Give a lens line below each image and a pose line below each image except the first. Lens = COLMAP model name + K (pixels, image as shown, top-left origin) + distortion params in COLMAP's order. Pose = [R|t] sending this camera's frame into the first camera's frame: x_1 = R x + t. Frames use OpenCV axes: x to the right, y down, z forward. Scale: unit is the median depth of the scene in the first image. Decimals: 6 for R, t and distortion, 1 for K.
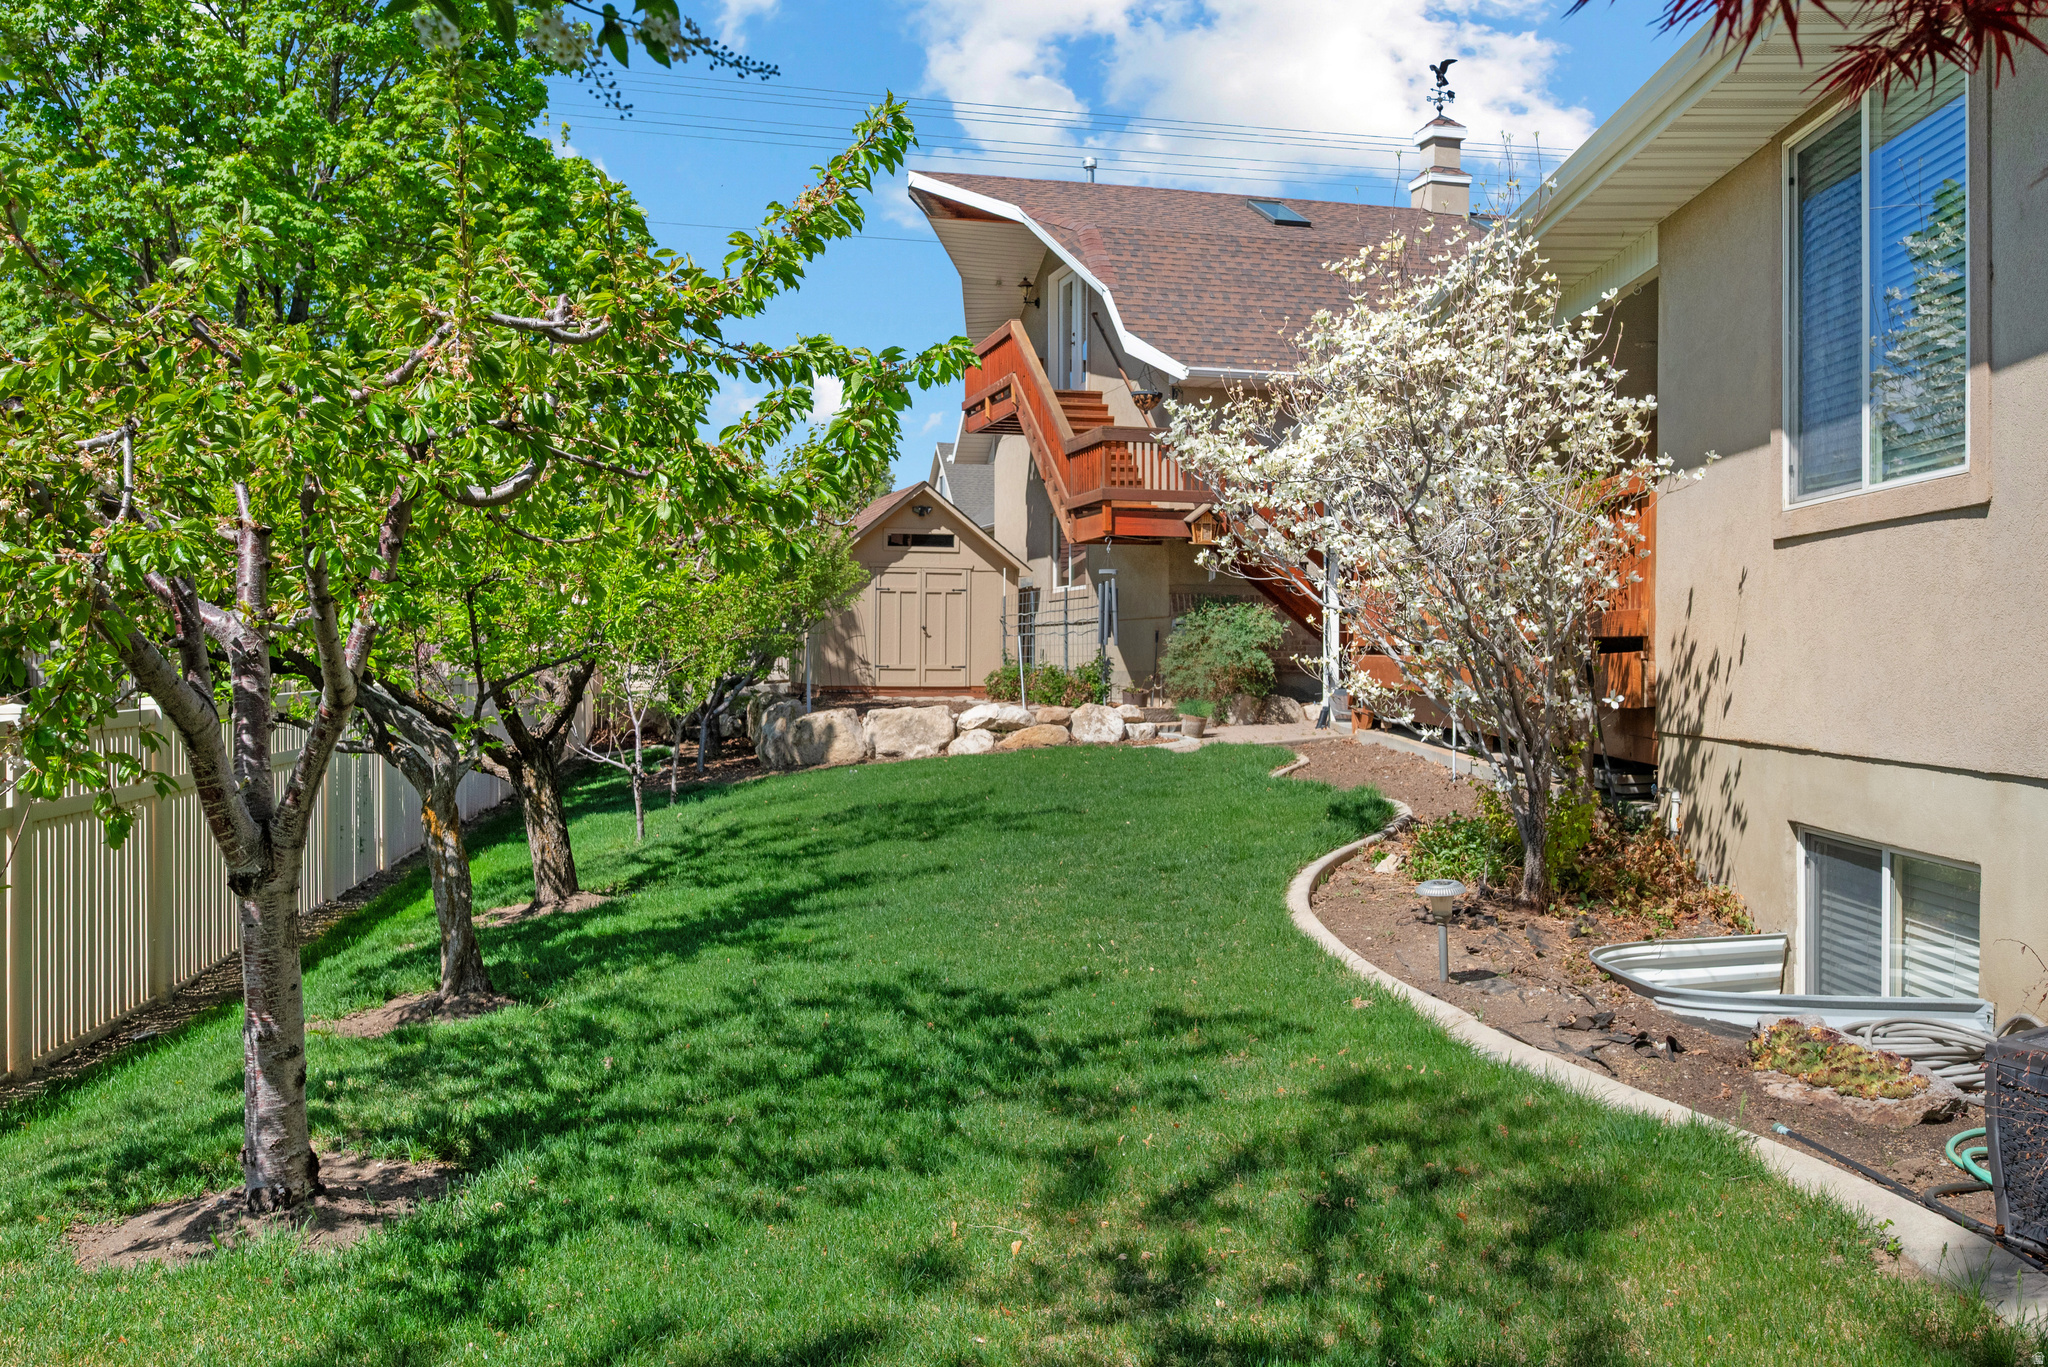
lens RADIAL K [[1773.6, 0, 1027.3], [0, 1773.6, 675.6], [0, 0, 1]] dist [0.001002, 0.000025]
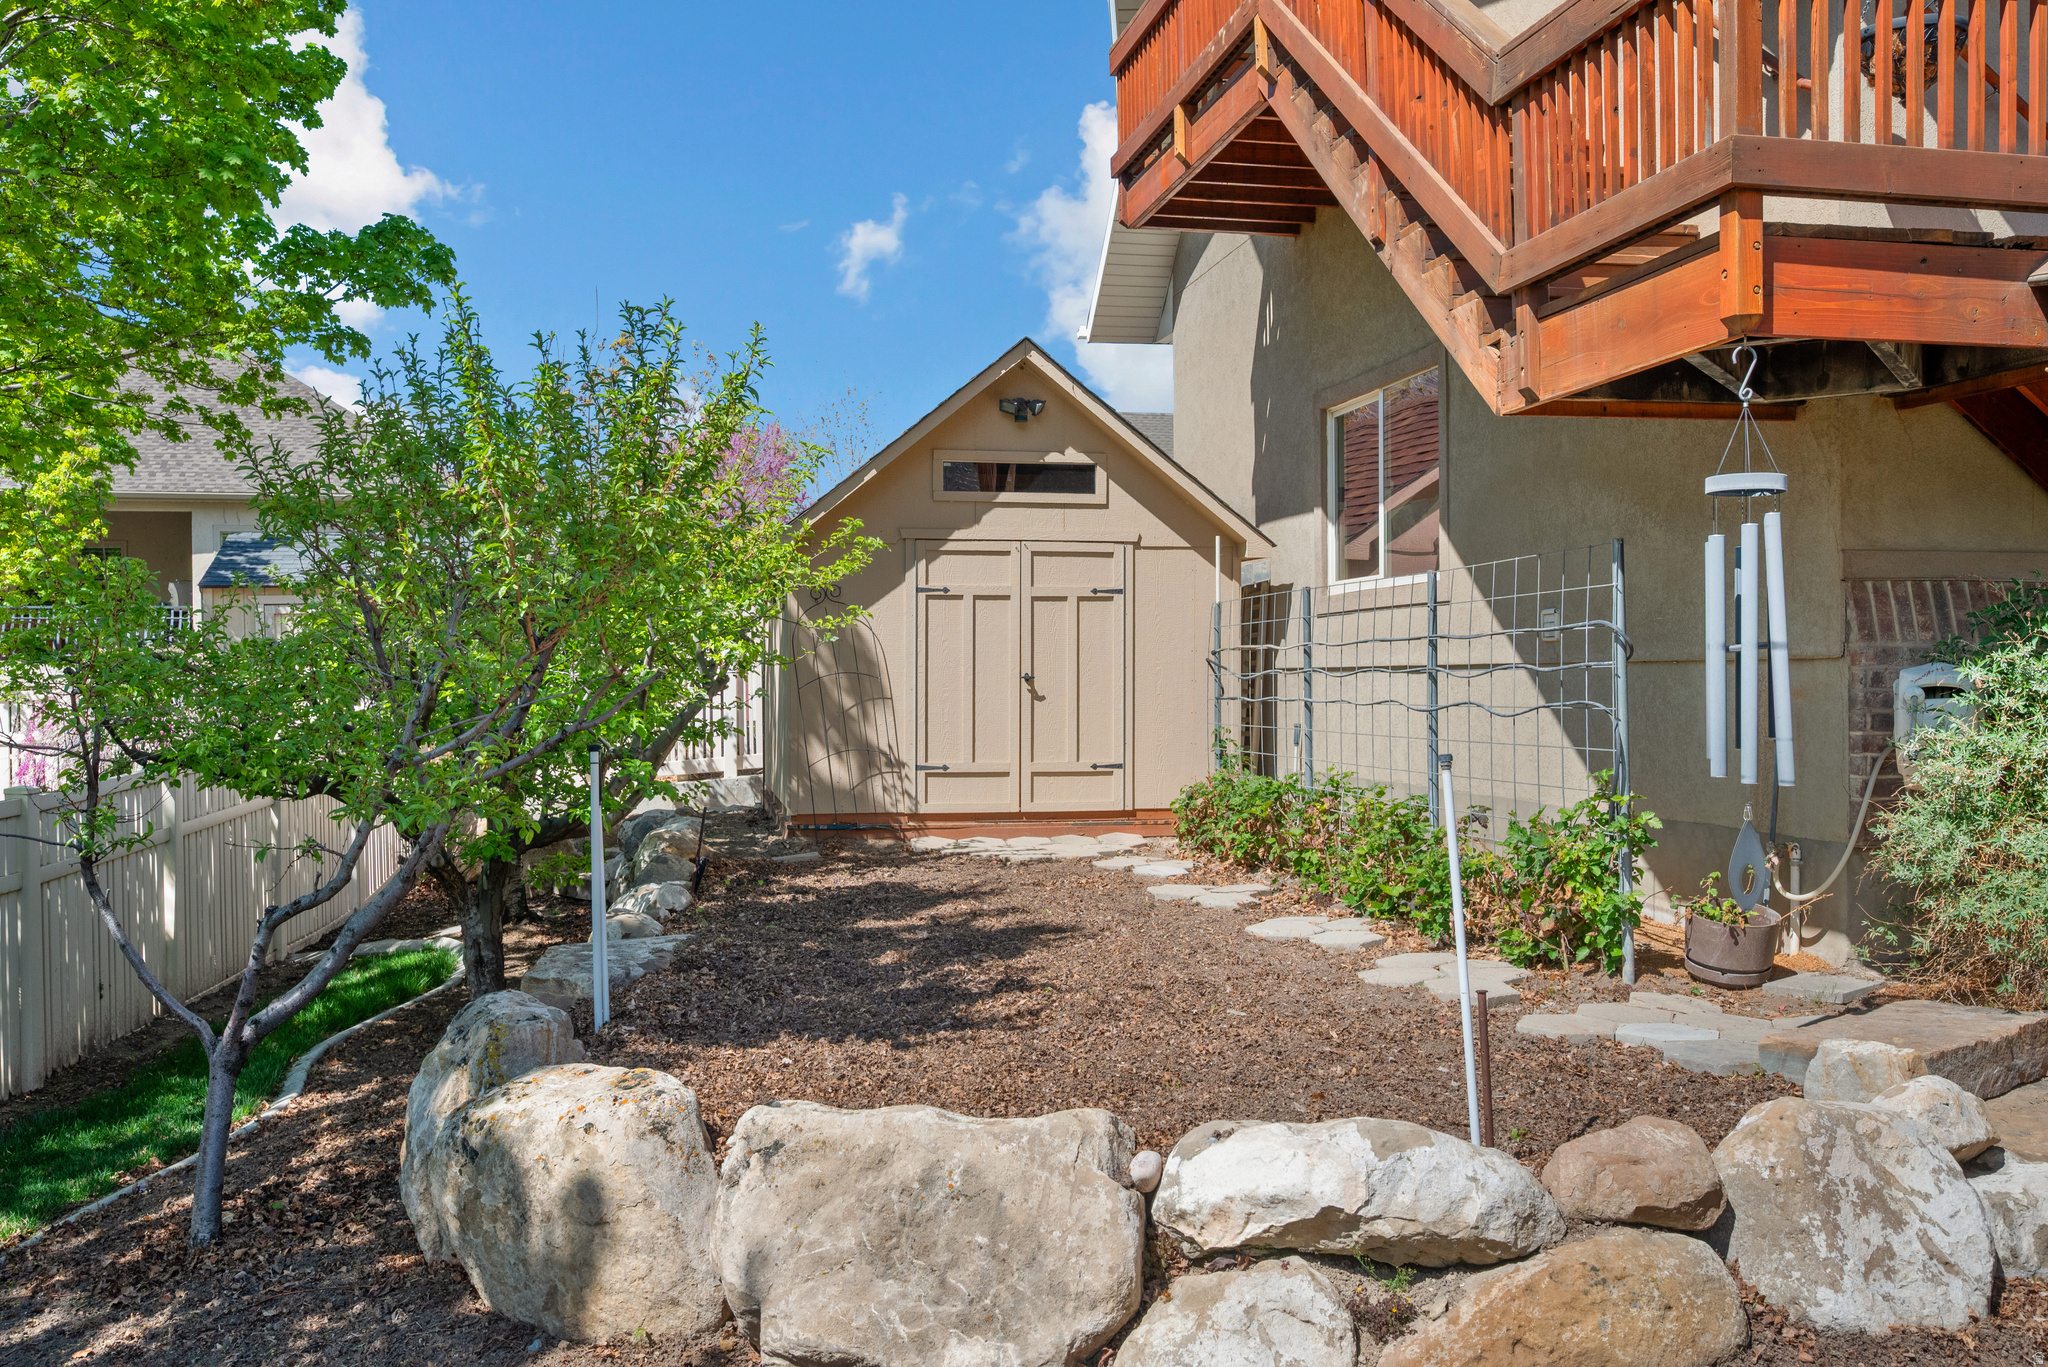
lens RADIAL K [[1773.6, 0, 1025.2], [0, 1773.6, 686.7], [0, 0, 1]] dist [0.001002, 0.000025]
pose [[0.997446, -0.005357, -0.071217, -0.028042], [0.004906, 0.999967, -0.006517, -0.022218], [0.071250, 0.006151, 0.997440, 0.567803]]
